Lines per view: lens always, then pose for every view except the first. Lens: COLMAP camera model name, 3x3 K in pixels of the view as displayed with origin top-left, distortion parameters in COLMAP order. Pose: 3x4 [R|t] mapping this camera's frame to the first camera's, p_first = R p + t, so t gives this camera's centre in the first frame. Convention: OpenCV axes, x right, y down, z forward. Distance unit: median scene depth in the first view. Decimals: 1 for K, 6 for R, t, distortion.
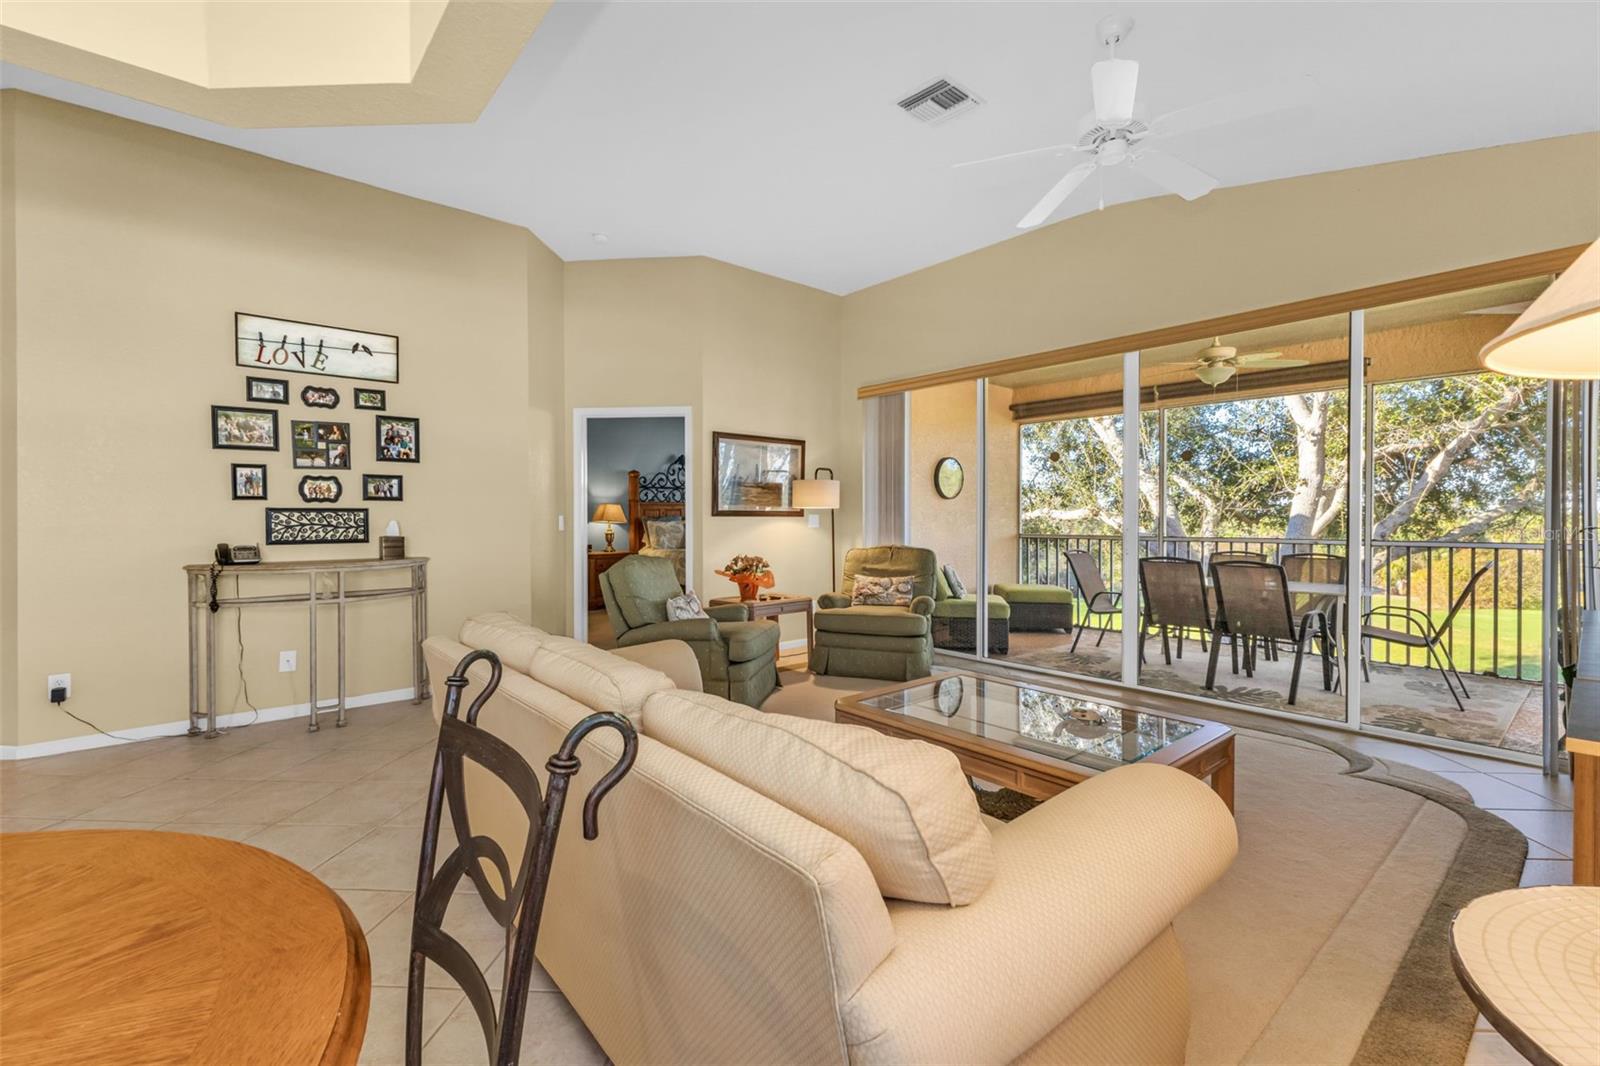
lens RADIAL K [[690.0, 0, 804.0], [0, 690.0, 523.4], [0, 0, 1]] dist [0.013258, -0.005230]
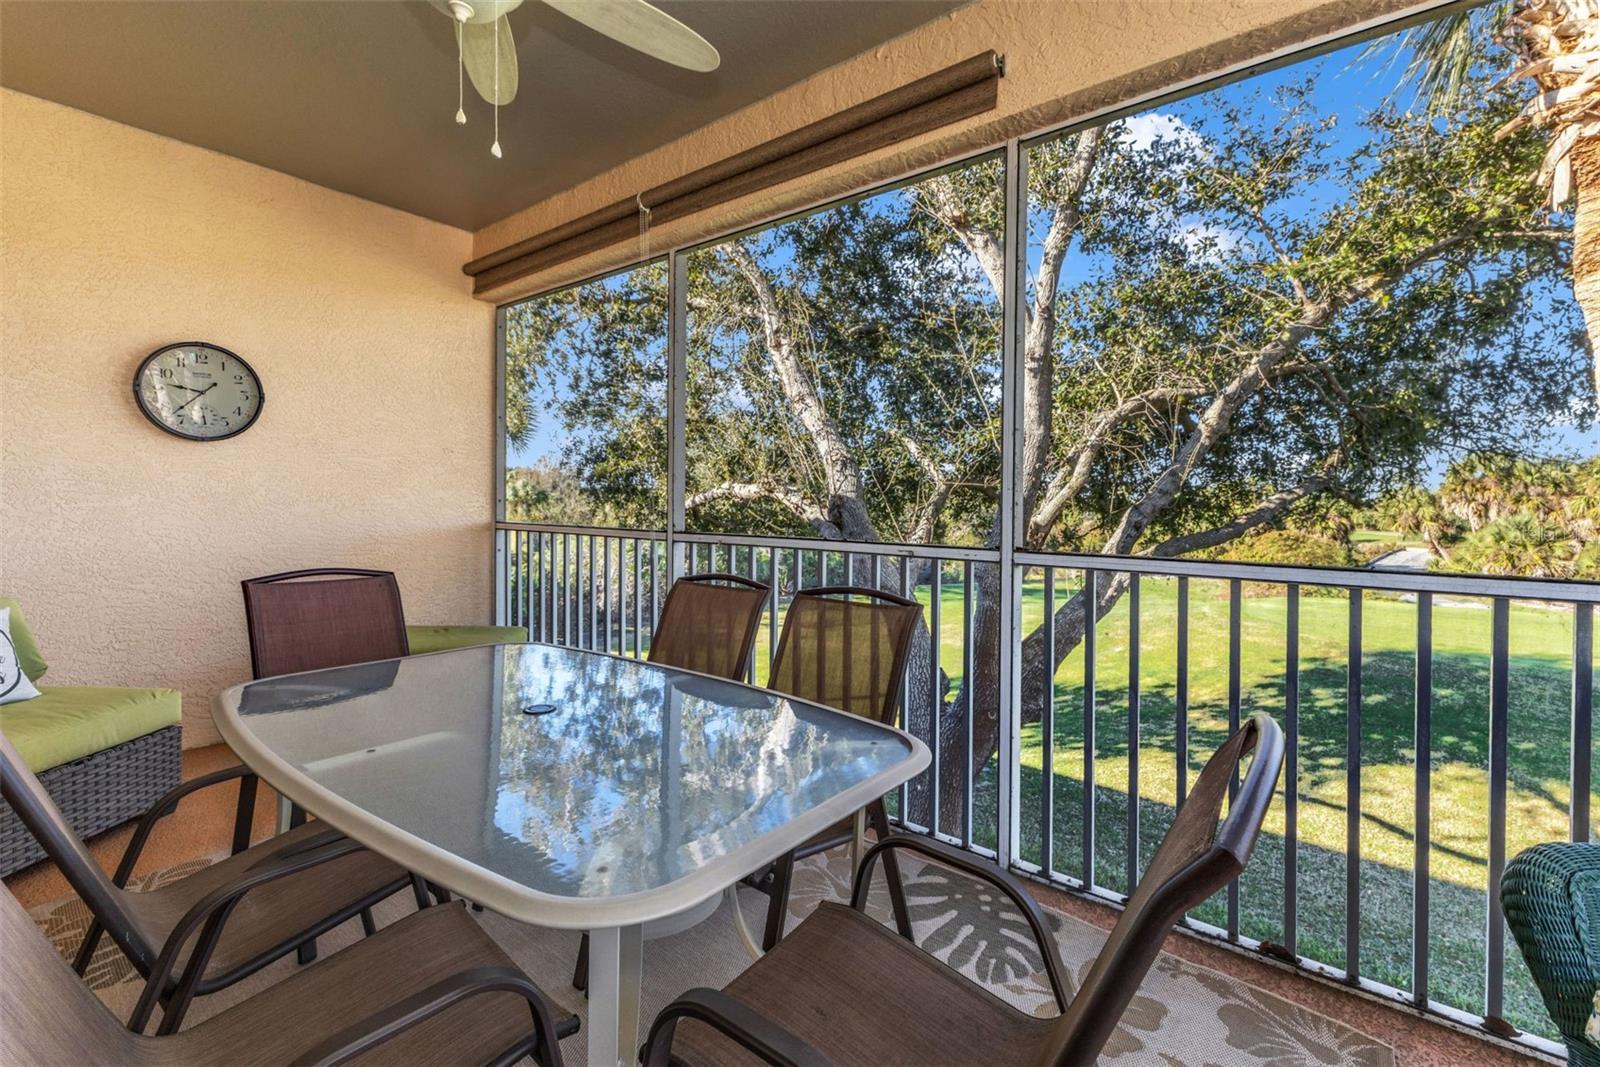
lens RADIAL K [[695.5, 0, 792.0], [0, 695.5, 503.7], [0, 0, 1]] dist [0.003726, -0.000454]
pose [[0.987007, 0.009704, 0.160383, 0.856491], [-0.009823, 0.999952, -0.000047, 0.000222], [-0.160376, -0.001529, 0.987055, 0.863716]]
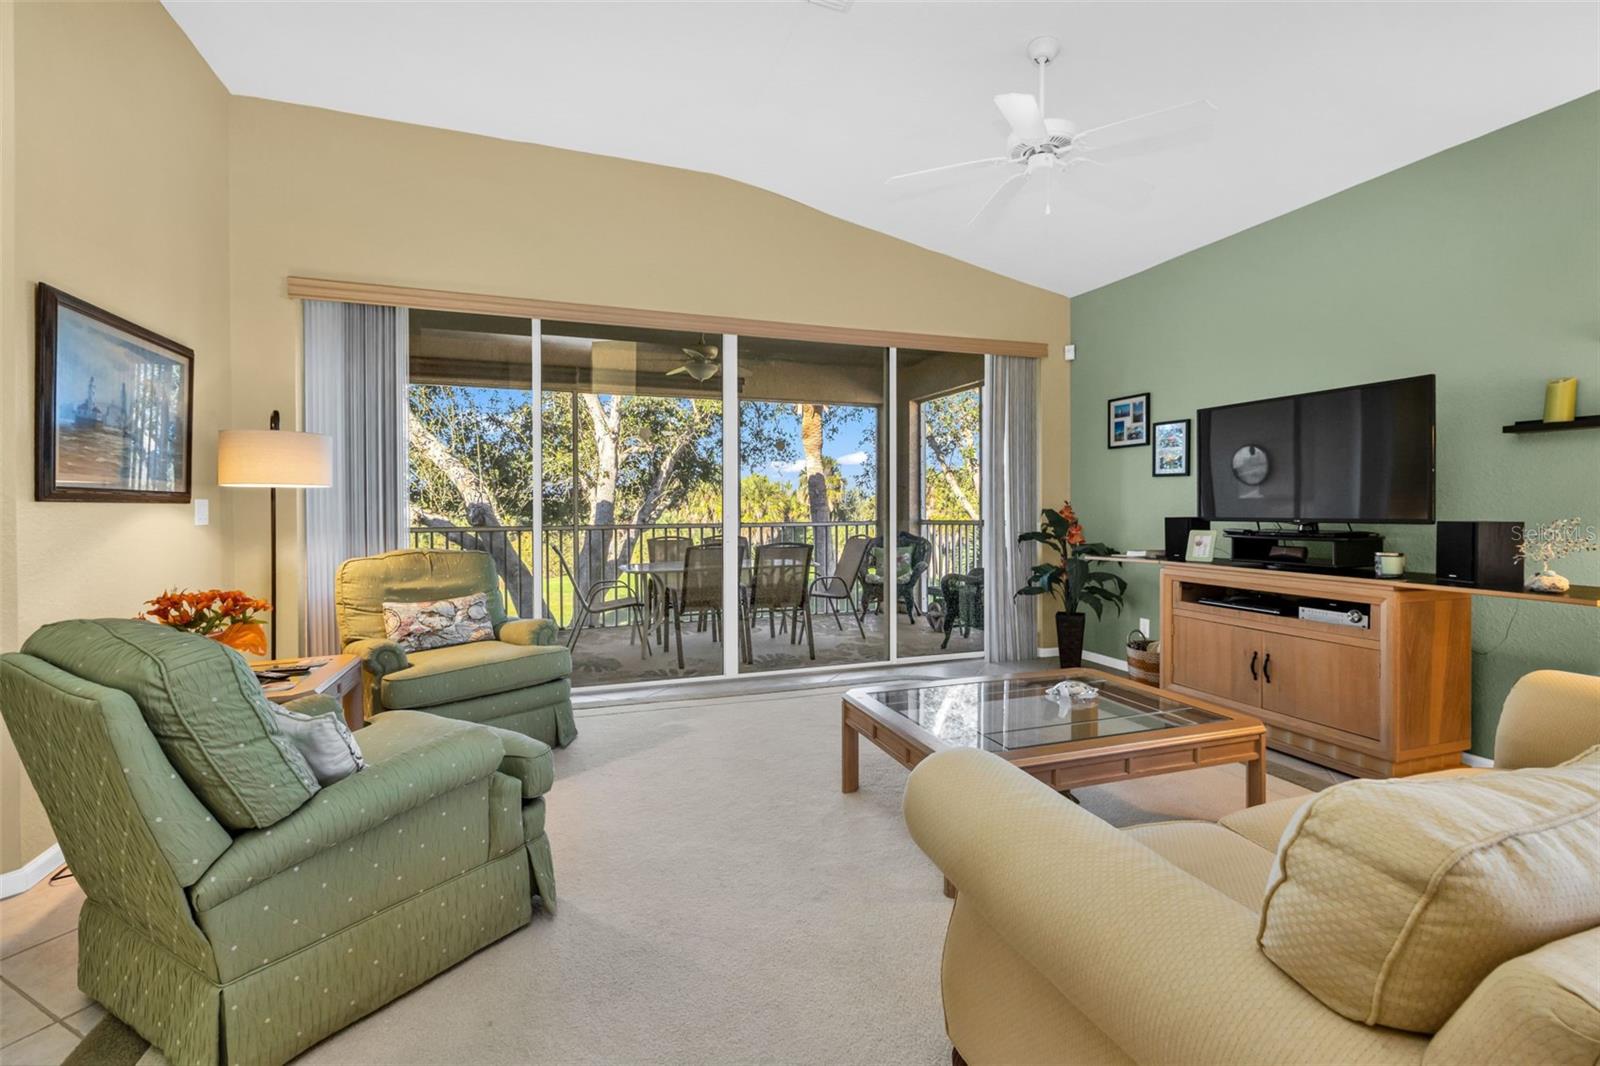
lens RADIAL K [[692.5, 0, 800.1], [0, 692.5, 514.4], [0, 0, 1]] dist [0.006216, -0.000248]
pose [[0.371445, -0.013160, 0.928362, -0.423832], [0.012410, 0.999881, 0.009209, -0.001563], [-0.928372, 0.008101, 0.371564, 0.578789]]
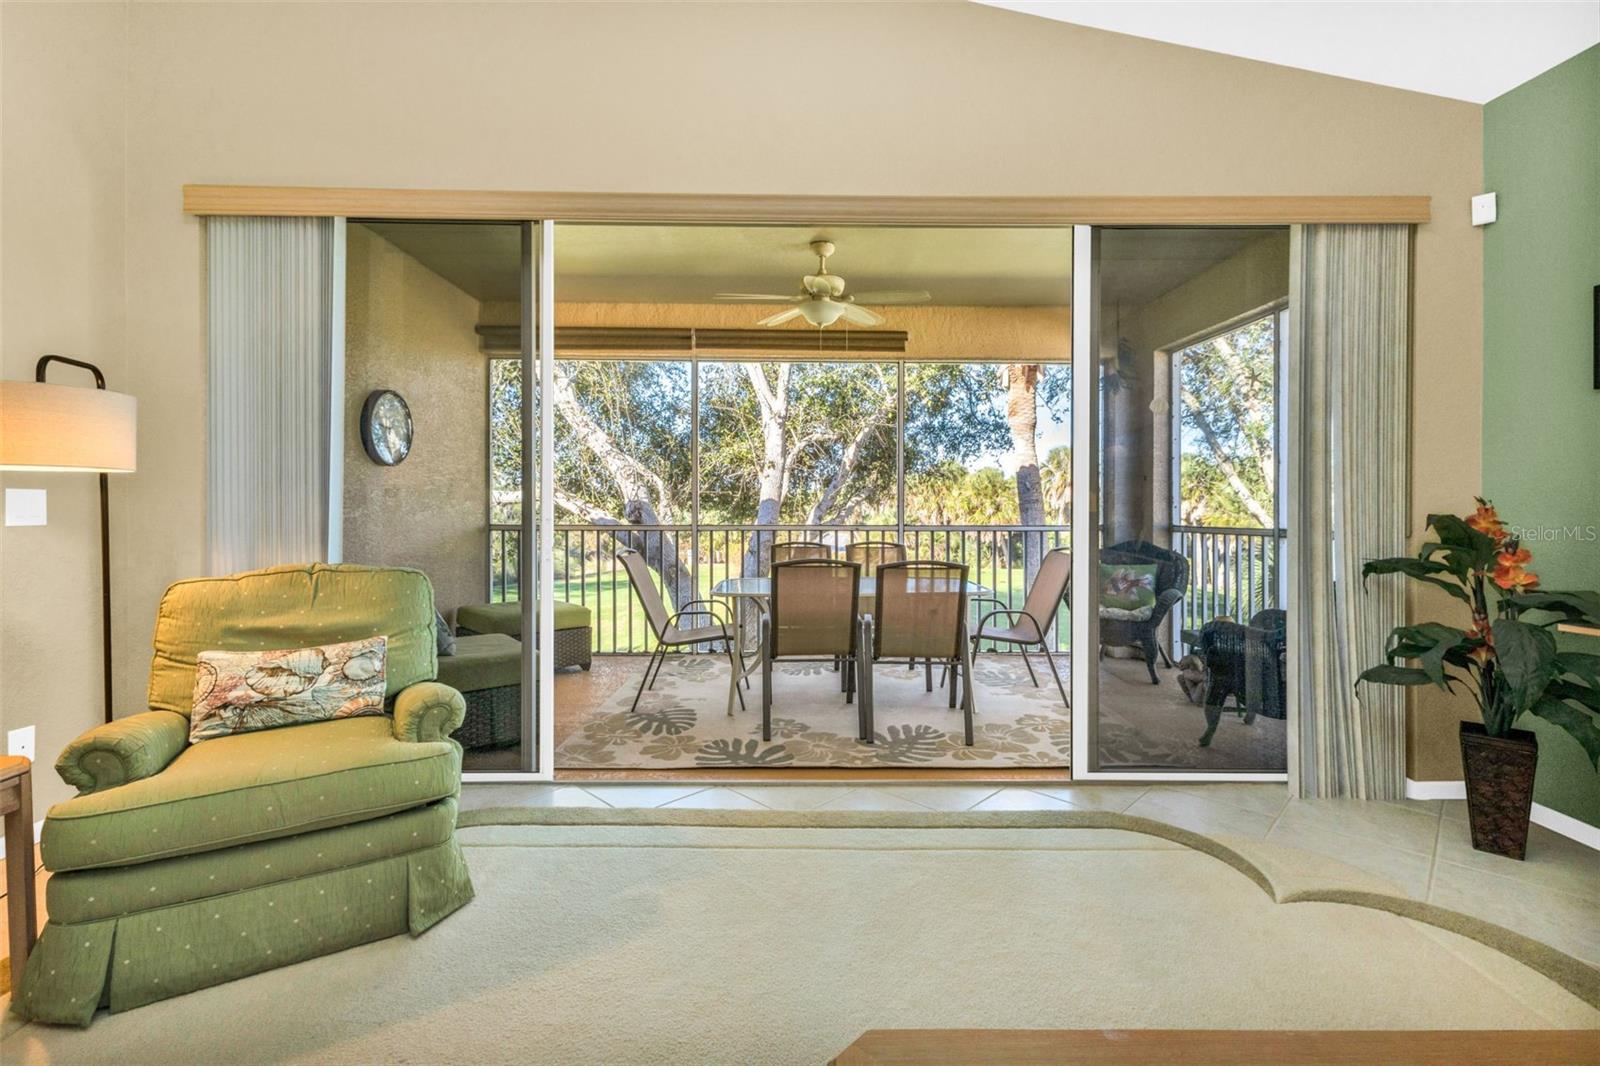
lens RADIAL K [[707.4, 0, 803.7], [0, 707.4, 499.4], [0, 0, 1]] dist [0.013694, -0.000524]
pose [[0.651280, 0.003653, 0.758828, -0.008080], [0.004004, 0.999958, -0.008251, -0.004416], [-0.758827, 0.008412, 0.651238, 0.634941]]
